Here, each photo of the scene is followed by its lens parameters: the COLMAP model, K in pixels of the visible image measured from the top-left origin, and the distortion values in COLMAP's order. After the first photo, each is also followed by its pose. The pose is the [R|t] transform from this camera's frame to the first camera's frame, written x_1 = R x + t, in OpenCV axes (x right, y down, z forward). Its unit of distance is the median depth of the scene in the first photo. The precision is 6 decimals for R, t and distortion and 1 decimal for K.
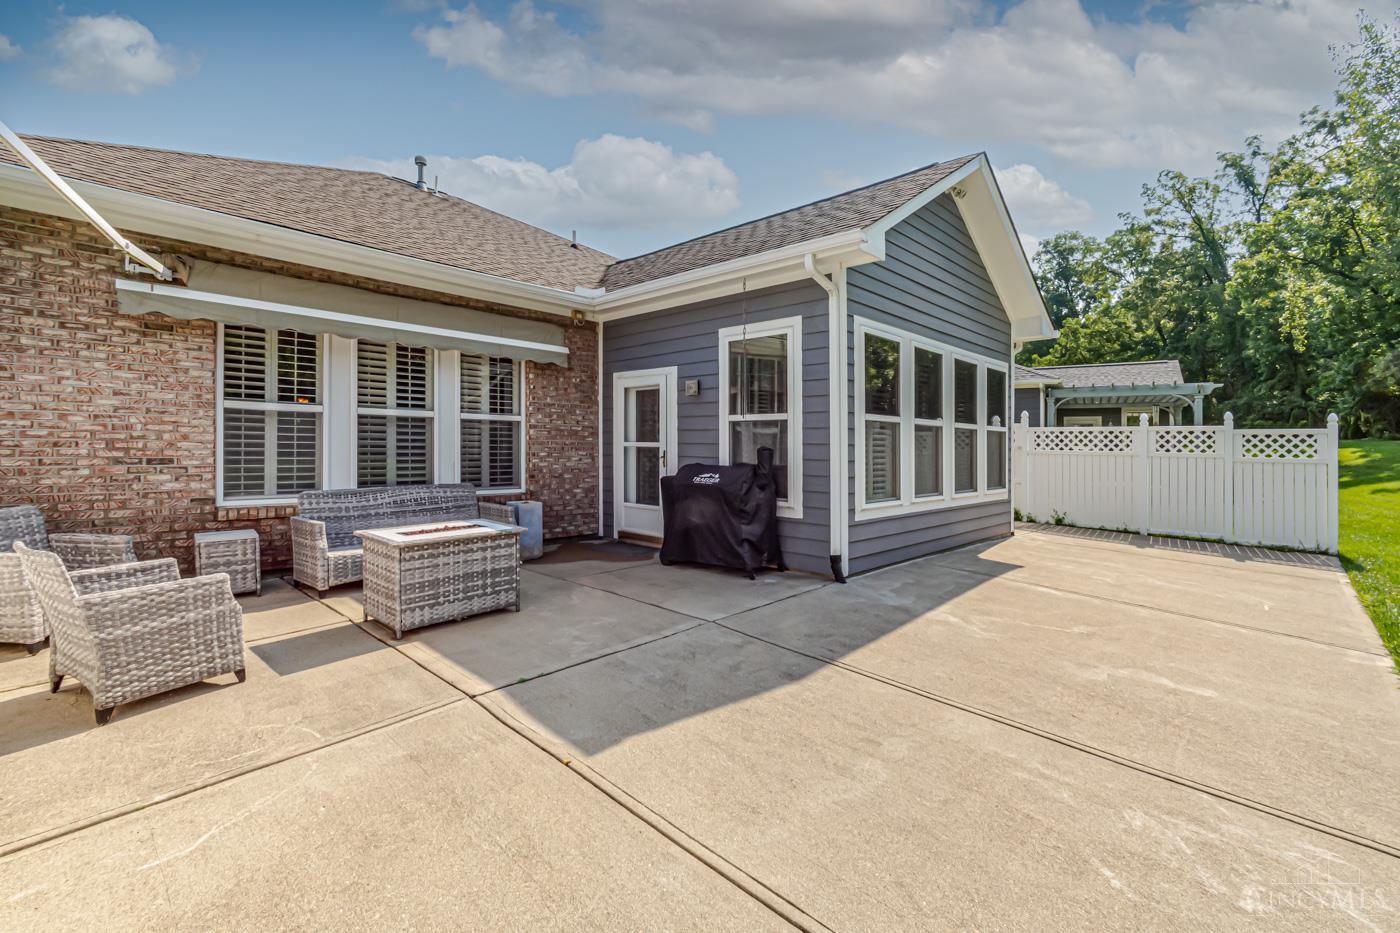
lens RADIAL K [[616.7, 0, 699.5], [0, 616.7, 438.2], [0, 0, 1]] dist [0.000121, -0.000855]
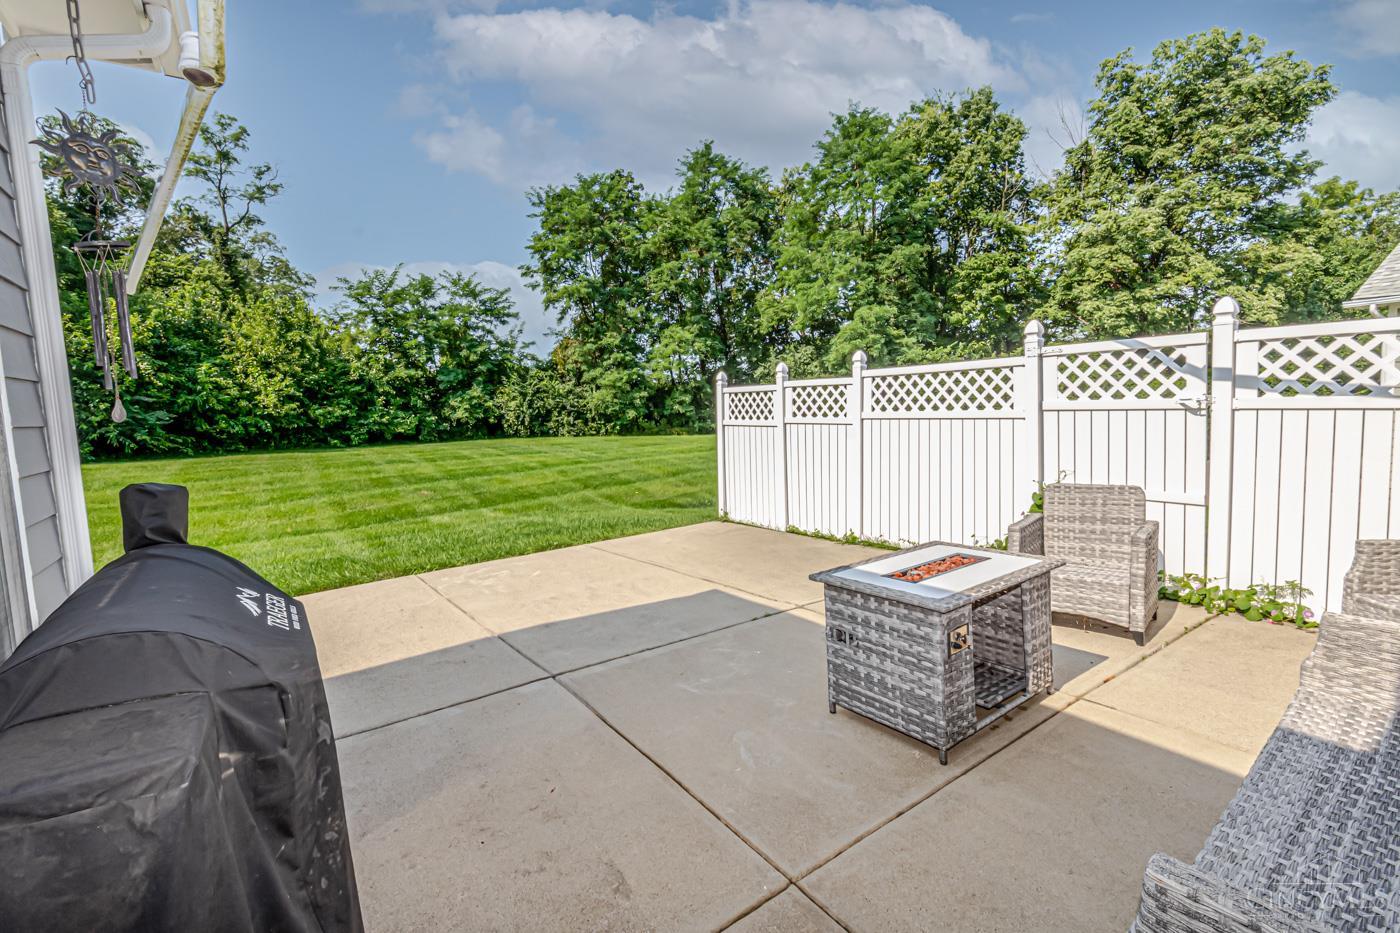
lens RADIAL K [[638.4, 0, 700.7], [0, 638.4, 445.1], [0, 0, 1]] dist [0.000293, -0.000169]
pose [[-0.980175, 0.016245, 0.197466, -0.300909], [0.029944, 0.997331, 0.066591, -0.025033], [-0.195857, 0.071183, -0.978045, 1.640984]]
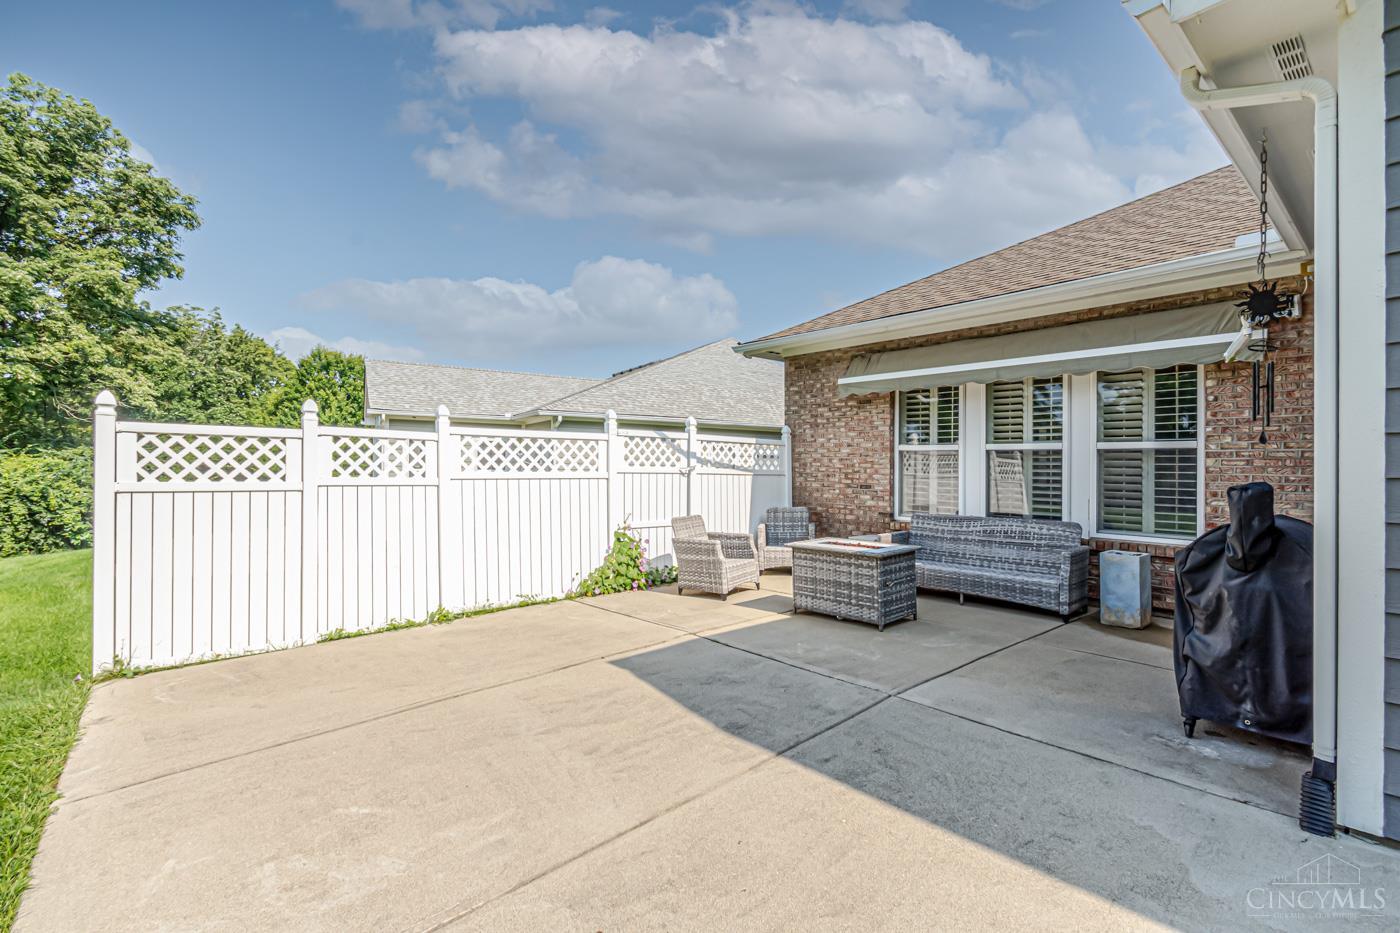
lens RADIAL K [[618.8, 0, 689.8], [0, 618.8, 473.0], [0, 0, 1]] dist [0.000182, 0.000469]
pose [[-0.108280, -0.005821, -0.994103, 0.819302], [-0.003999, 0.999977, -0.005419, 0.013628], [0.994112, 0.003388, -0.108301, 0.797549]]
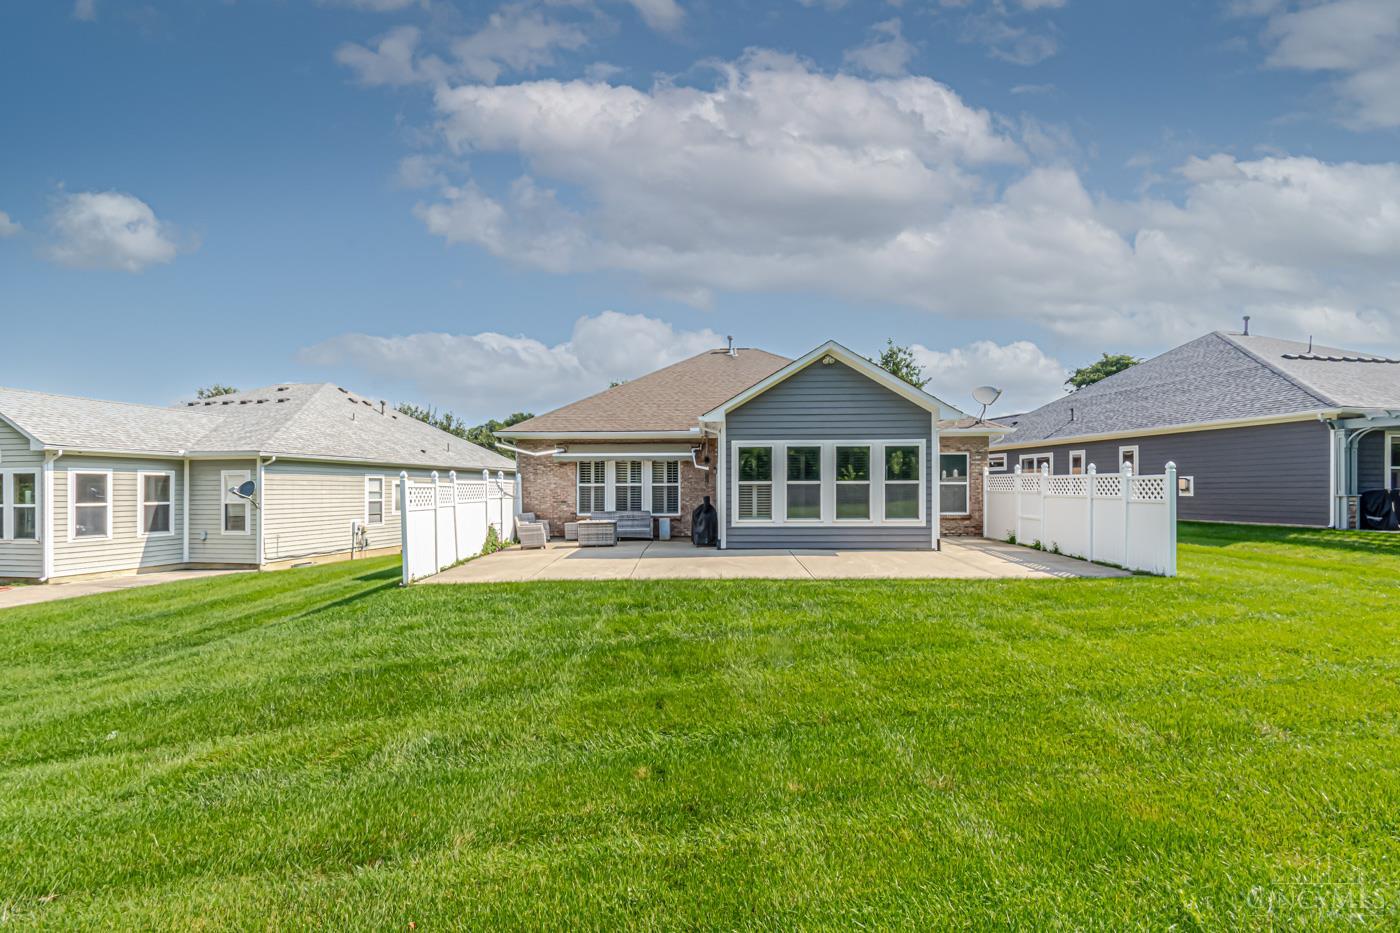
lens RADIAL K [[618.8, 0, 689.8], [0, 618.8, 473.0], [0, 0, 1]] dist [0.000182, 0.000469]
pose [[0.677583, -0.037109, -0.734510, 2.482858], [0.023034, 0.999307, -0.029239, -0.010010], [0.735086, 0.002893, 0.677968, -0.986798]]
